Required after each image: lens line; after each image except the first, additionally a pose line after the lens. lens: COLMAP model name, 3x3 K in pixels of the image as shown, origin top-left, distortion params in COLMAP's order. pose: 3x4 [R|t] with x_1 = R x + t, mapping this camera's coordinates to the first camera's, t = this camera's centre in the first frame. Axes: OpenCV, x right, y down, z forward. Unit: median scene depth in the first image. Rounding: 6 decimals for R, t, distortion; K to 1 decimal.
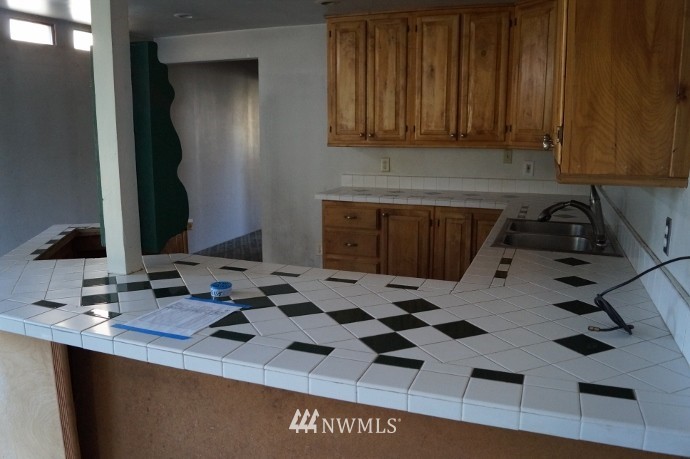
lens RADIAL K [[548.5, 0, 345.0], [0, 548.5, 229.5], [0, 0, 1]] dist [-0.075922, 0.001391]
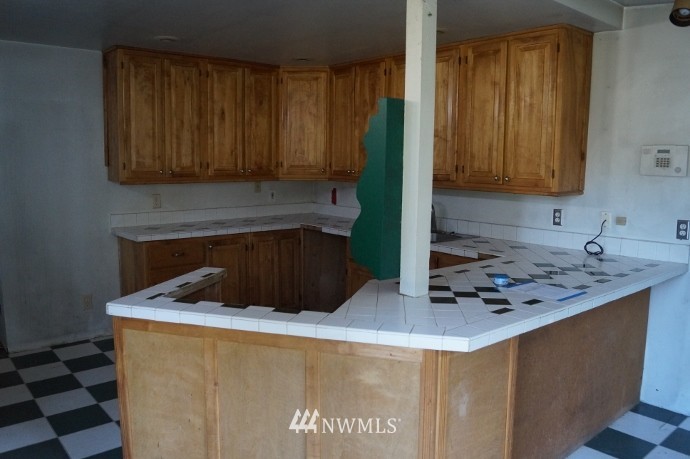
lens RADIAL K [[548.5, 0, 345.0], [0, 548.5, 229.5], [0, 0, 1]] dist [-0.075922, 0.001391]
pose [[0.482519, -0.105297, 0.869533, -0.711619], [0.150486, 0.987952, 0.036130, -0.058565], [-0.862861, 0.113419, 0.492552, 0.256844]]
